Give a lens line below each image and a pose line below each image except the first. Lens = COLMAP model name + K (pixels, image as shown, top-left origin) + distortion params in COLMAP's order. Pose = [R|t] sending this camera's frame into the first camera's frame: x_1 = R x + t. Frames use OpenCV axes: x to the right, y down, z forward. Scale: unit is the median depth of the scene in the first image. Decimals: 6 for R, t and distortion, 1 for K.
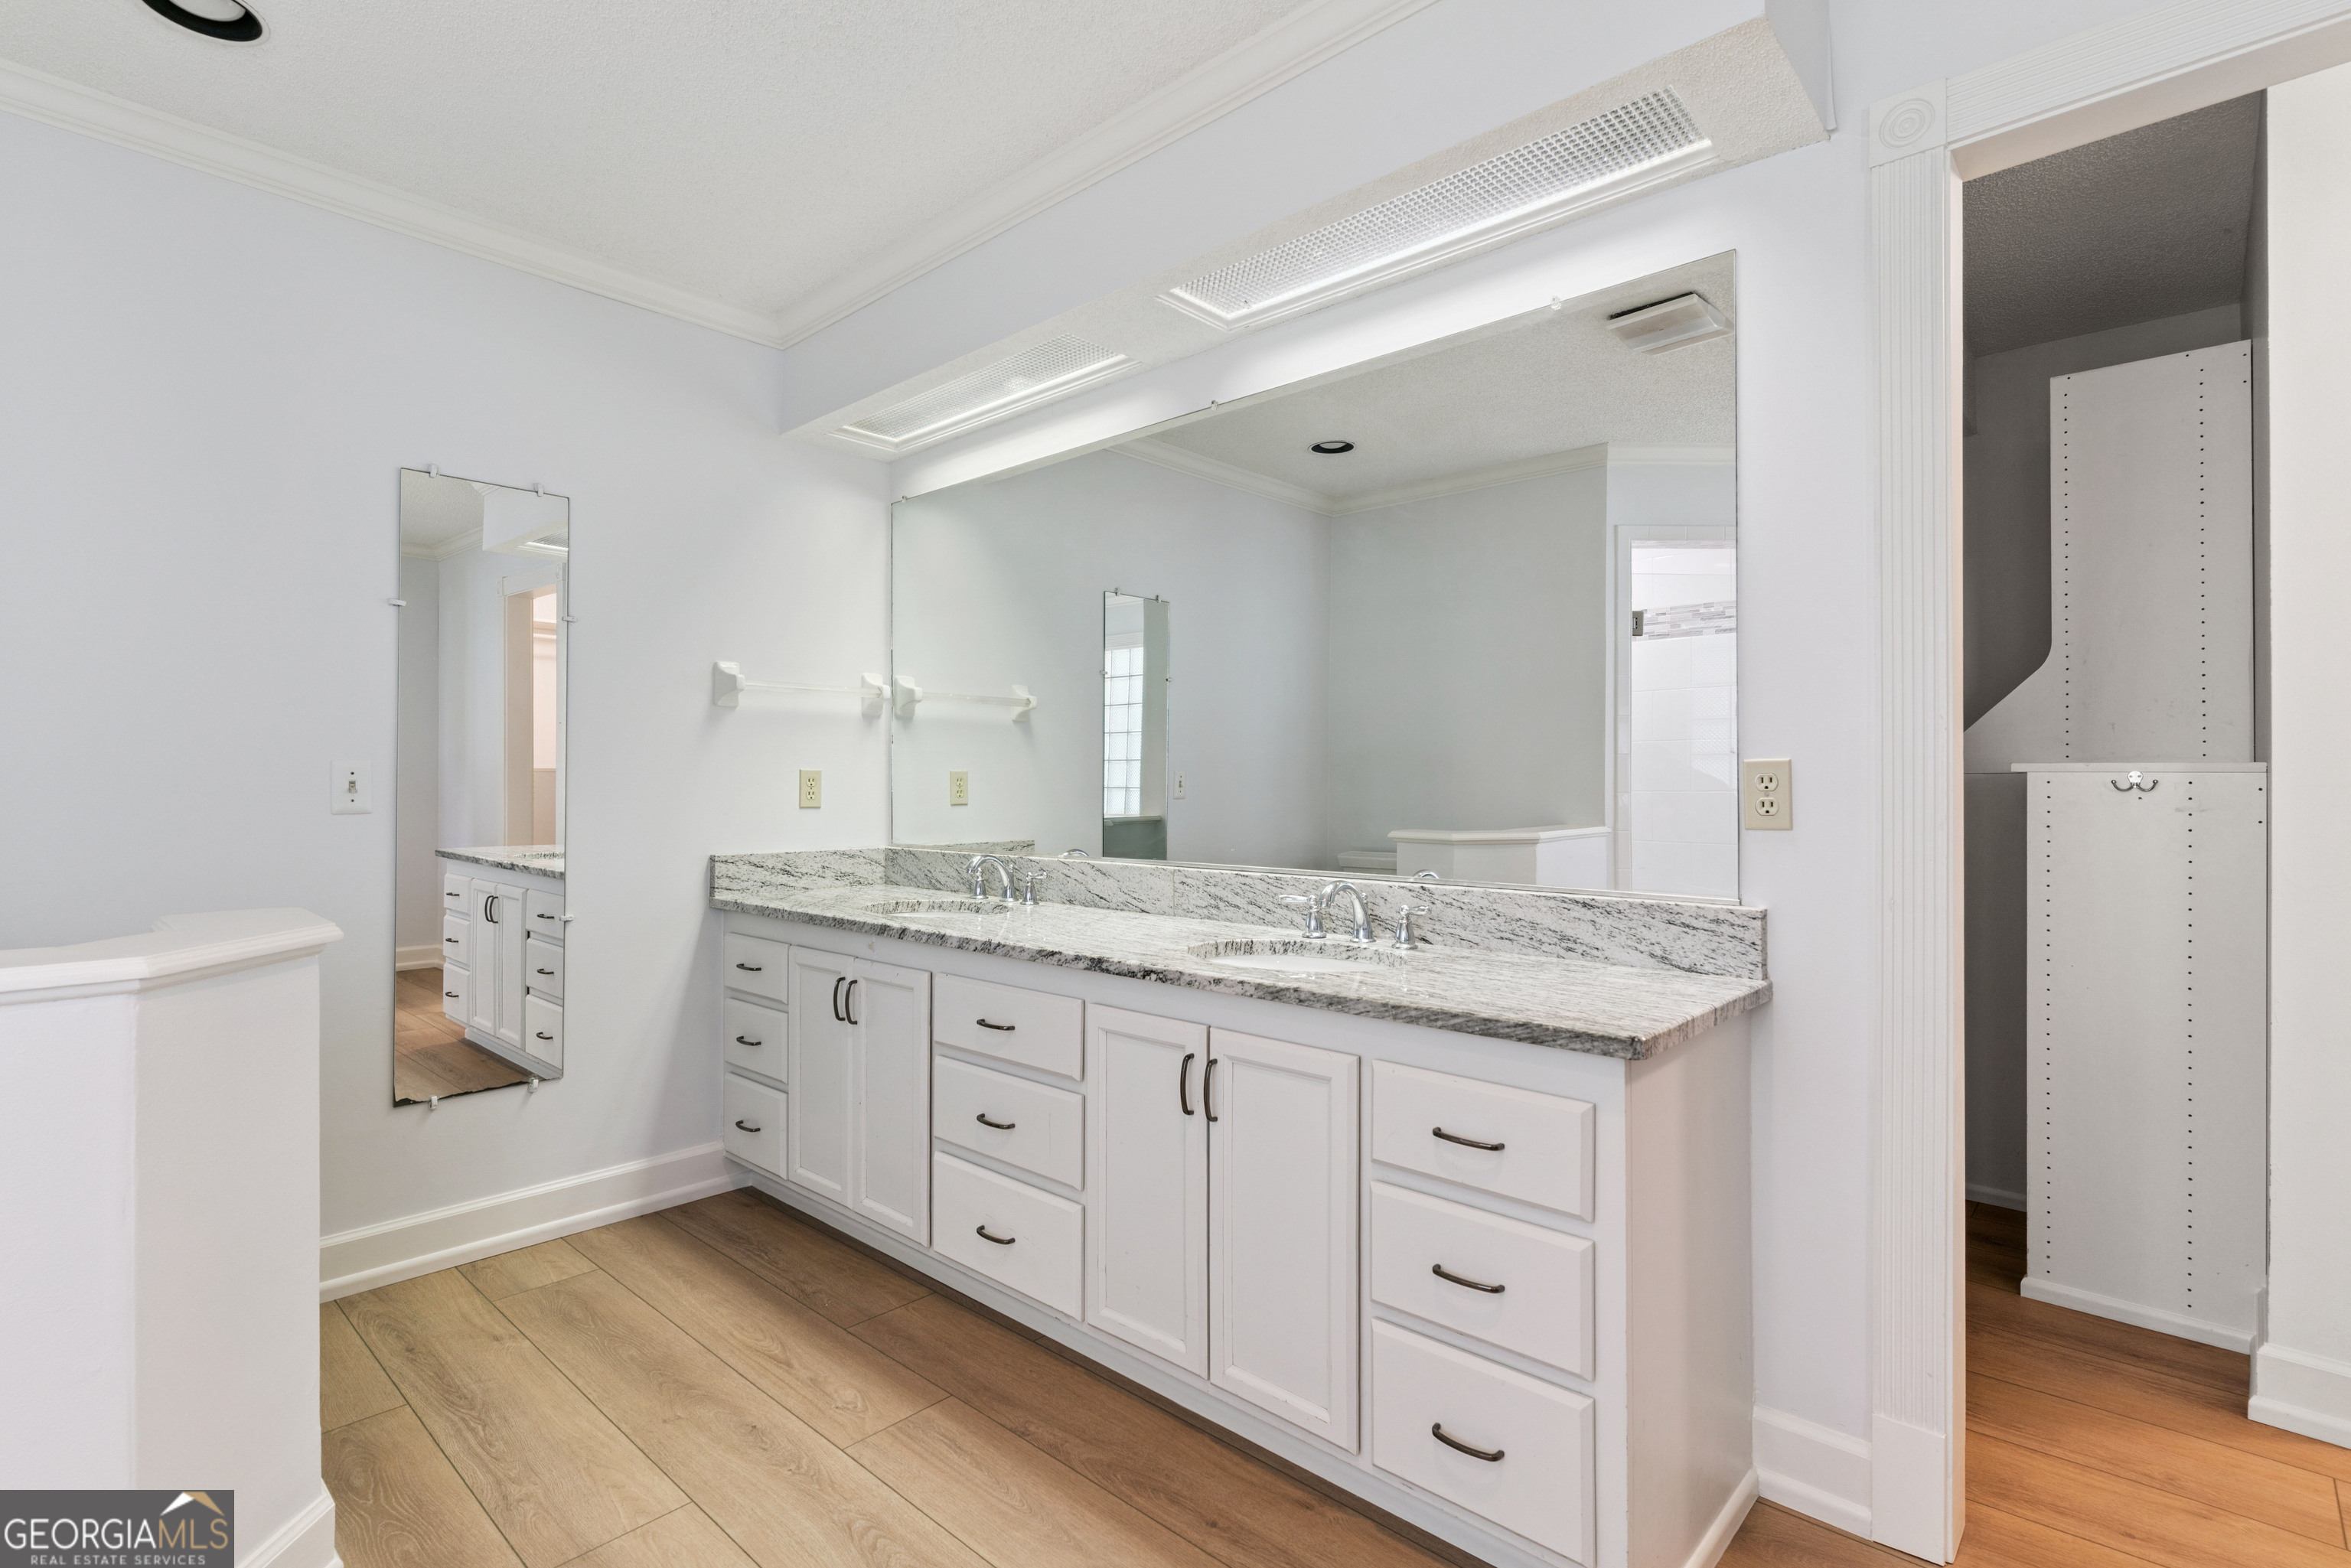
lens RADIAL K [[1115.7, 0, 1178.4], [0, 1115.7, 779.3], [0, 0, 1]] dist [0.001006, -0.001316]
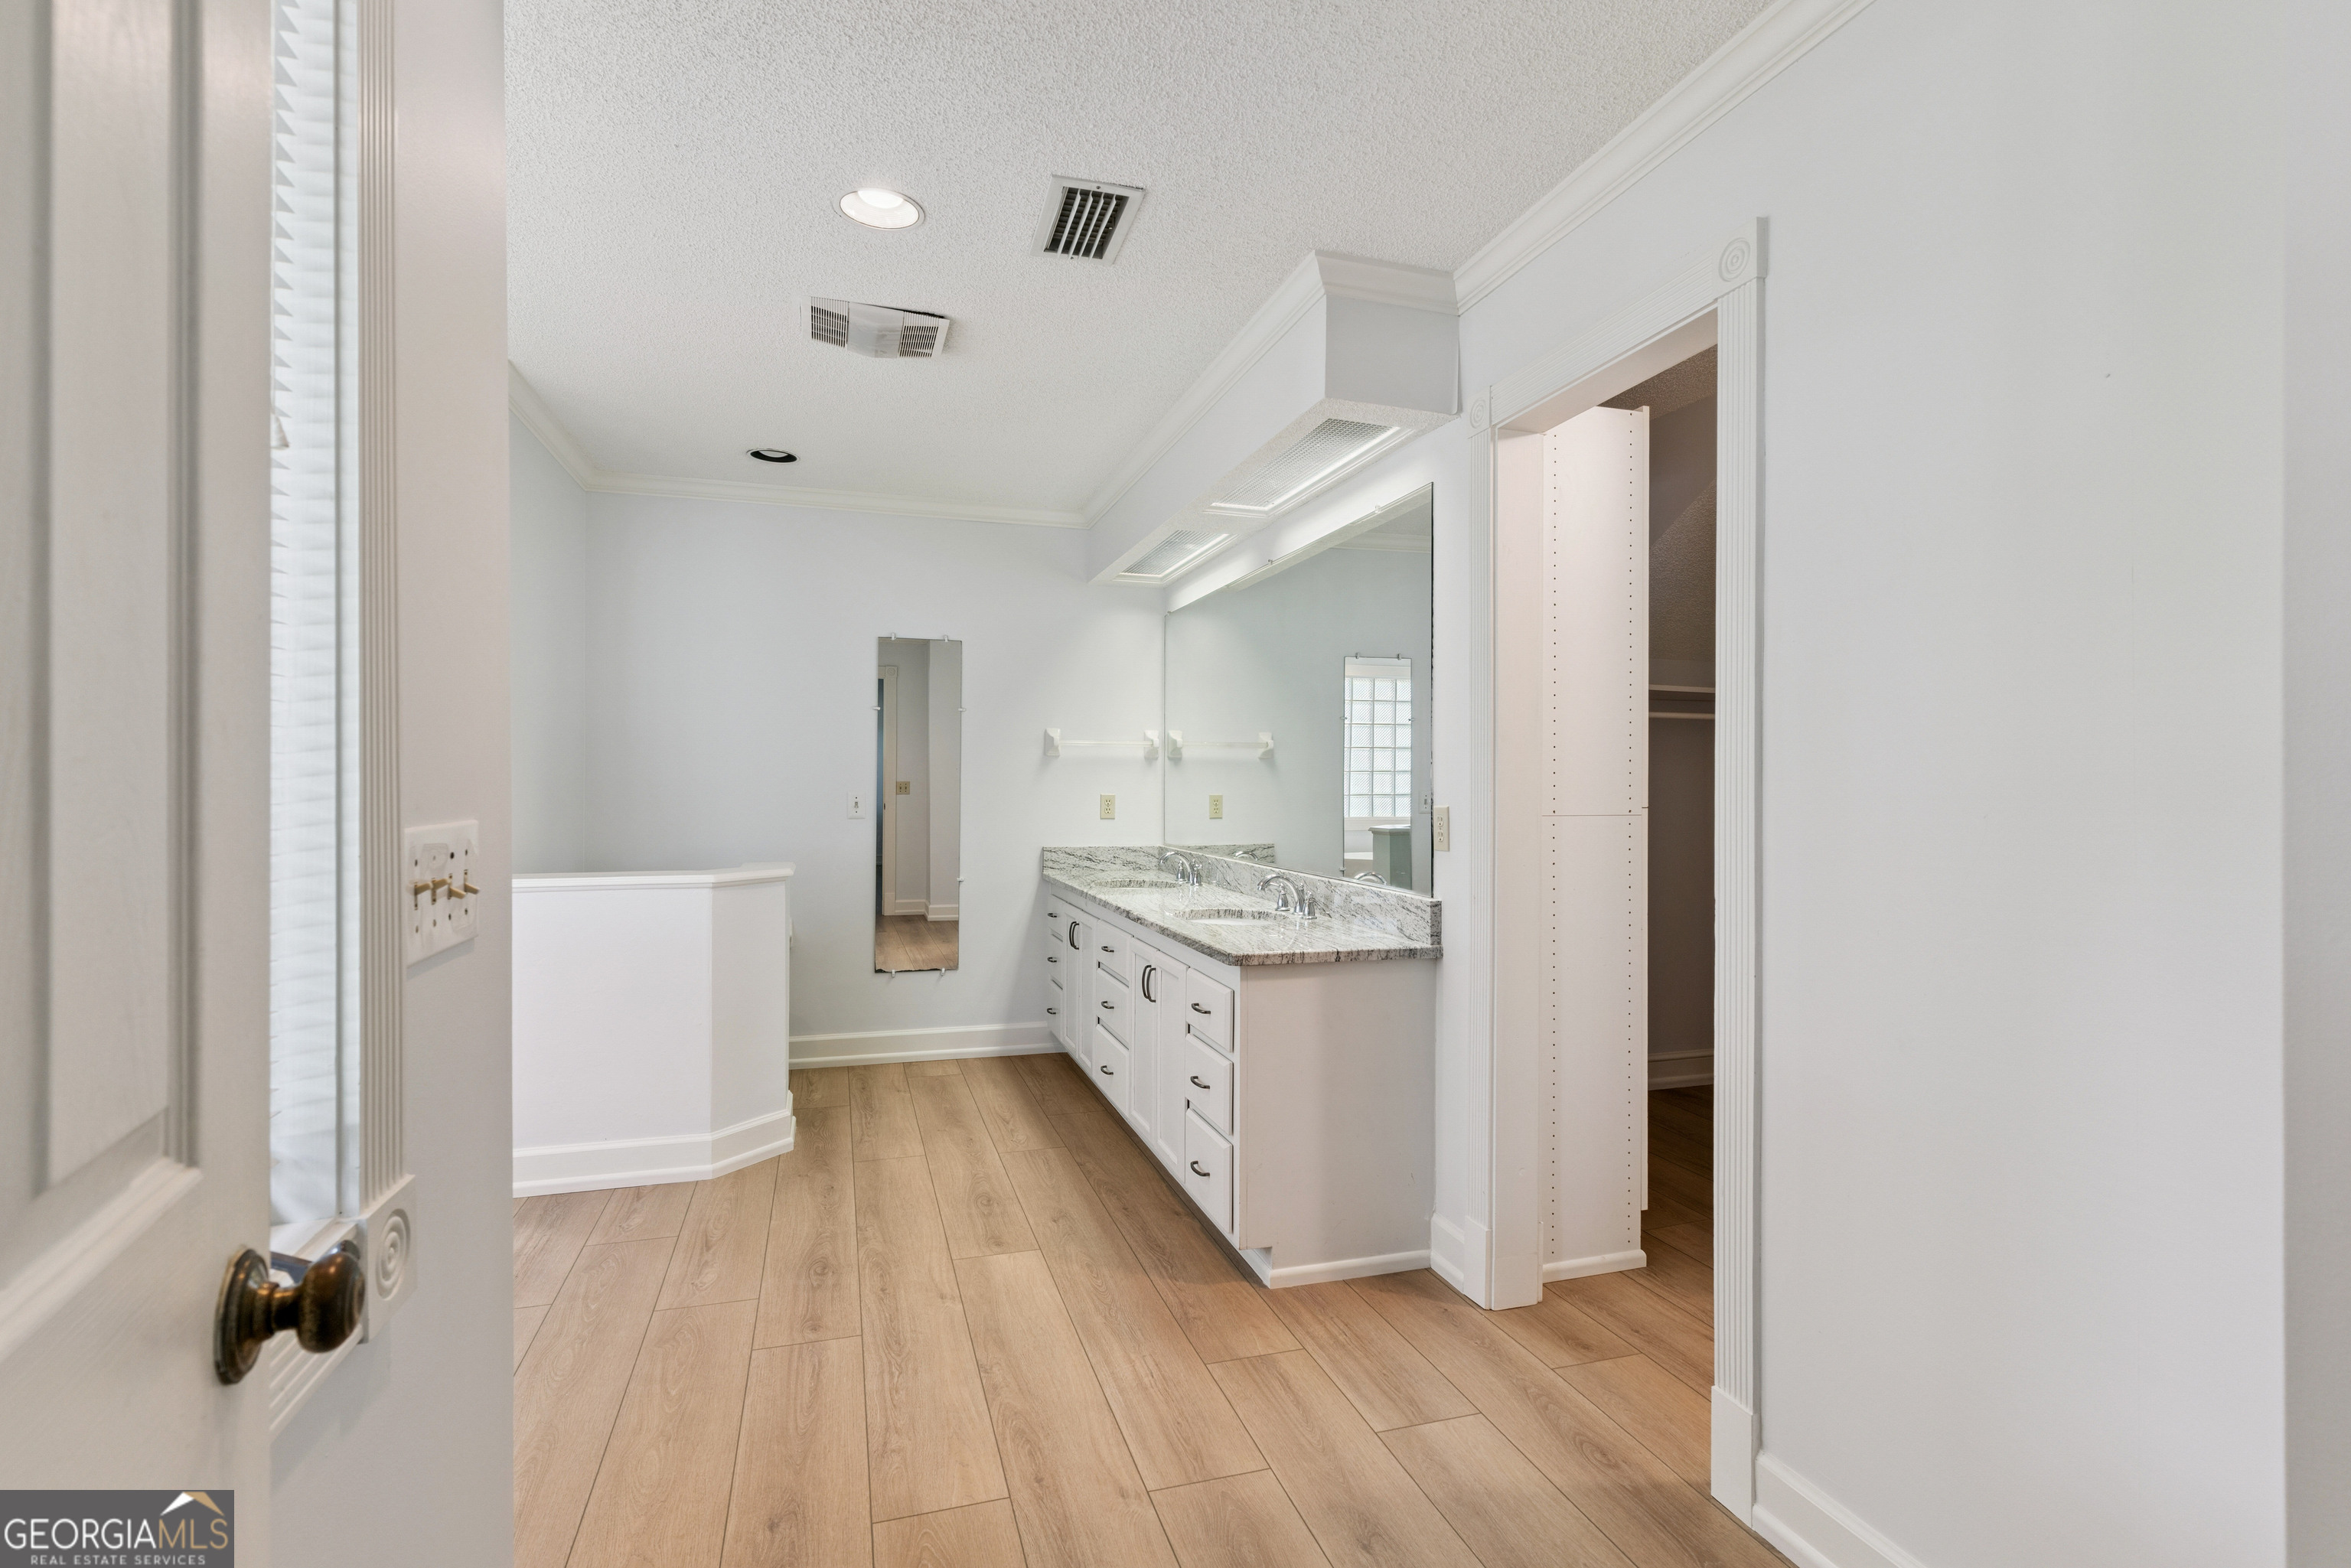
lens RADIAL K [[1115.7, 0, 1178.4], [0, 1115.7, 779.3], [0, 0, 1]] dist [0.001006, -0.001316]
pose [[0.864253, 0.001670, -0.503054, 0.588055], [-0.002226, 0.999997, -0.000505, -0.031824], [0.503052, 0.001556, 0.864255, -0.326006]]
